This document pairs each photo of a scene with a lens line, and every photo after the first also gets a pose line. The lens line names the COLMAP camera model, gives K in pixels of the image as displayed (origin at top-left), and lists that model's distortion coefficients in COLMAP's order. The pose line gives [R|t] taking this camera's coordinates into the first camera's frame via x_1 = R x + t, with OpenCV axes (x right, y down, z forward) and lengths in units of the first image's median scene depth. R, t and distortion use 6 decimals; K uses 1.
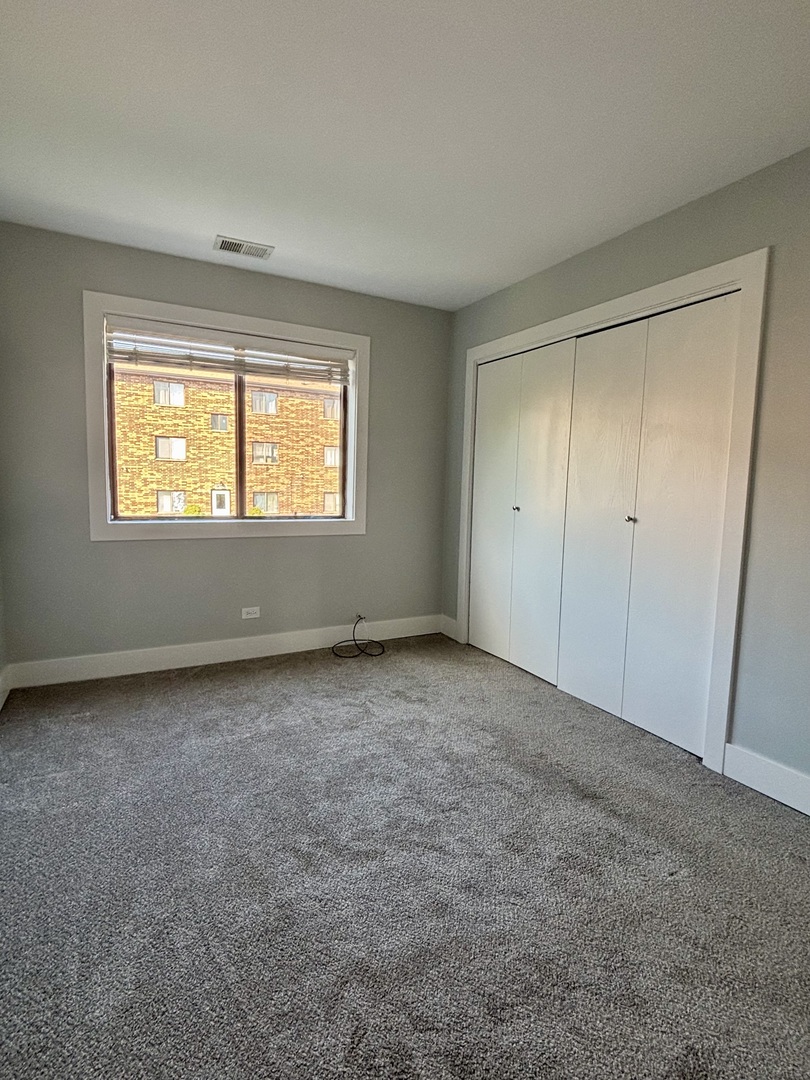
lens RADIAL K [[533.8, 0, 405.0], [0, 533.8, 540.0], [0, 0, 1]] dist [0.040644, -0.044456]
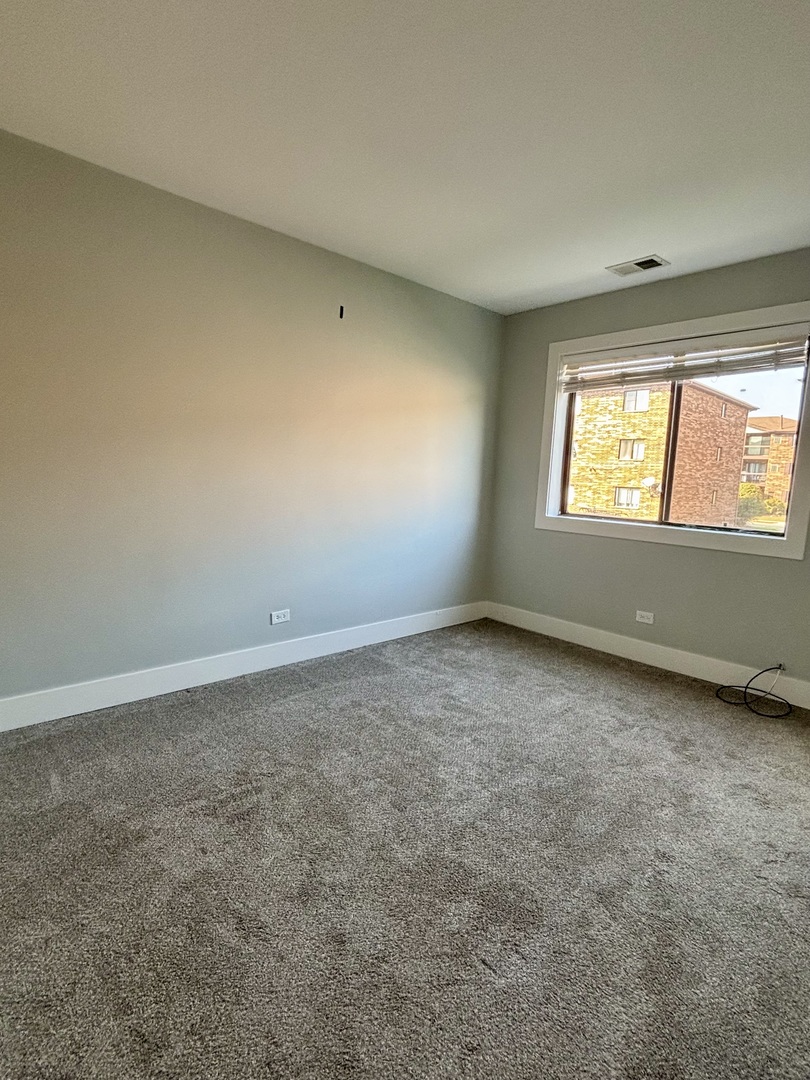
lens RADIAL K [[533.8, 0, 405.0], [0, 533.8, 540.0], [0, 0, 1]] dist [0.040644, -0.044456]
pose [[0.259648, 0.107812, -0.959666, 0.551437], [-0.140499, 0.987392, 0.072913, -0.017615], [0.955428, 0.115900, 0.271522, 0.280408]]
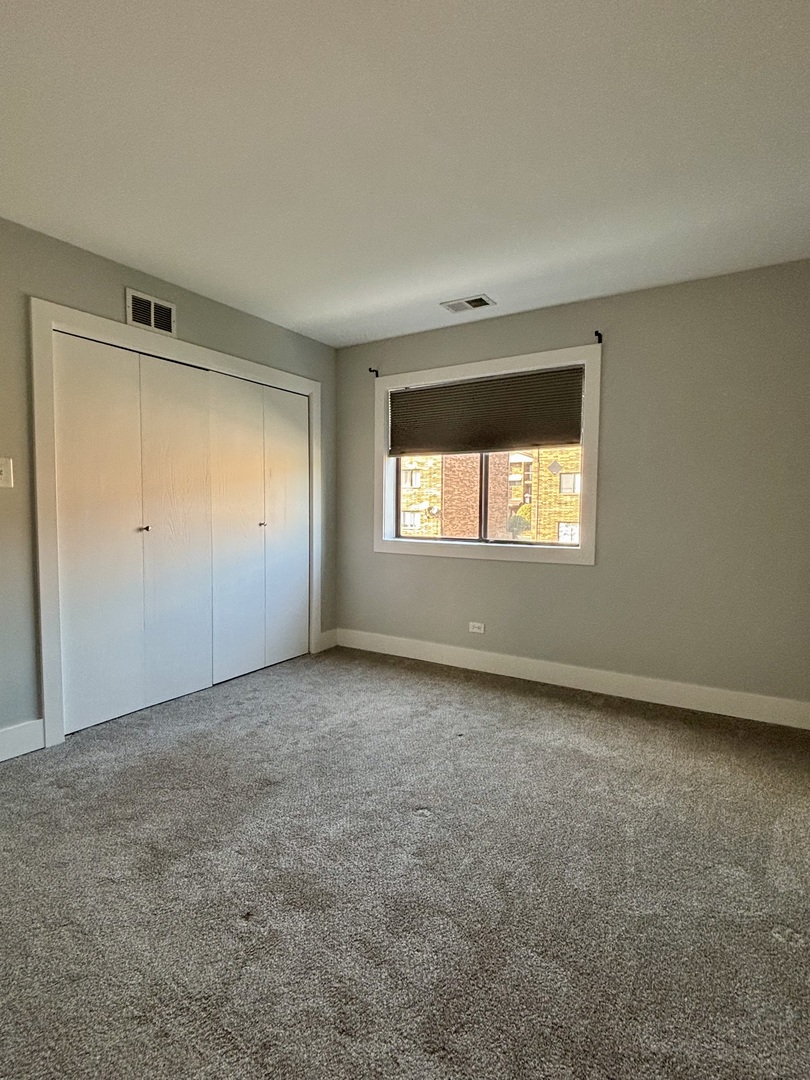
lens RADIAL K [[544.3, 0, 405.0], [0, 544.3, 540.0], [0, 0, 1]] dist [0.030605, -0.000140]
pose [[0.508043, 0.036801, -0.860545, 0.600688], [-0.086676, 0.996200, -0.008569, -0.020549], [0.856959, 0.078942, 0.509303, 0.298745]]
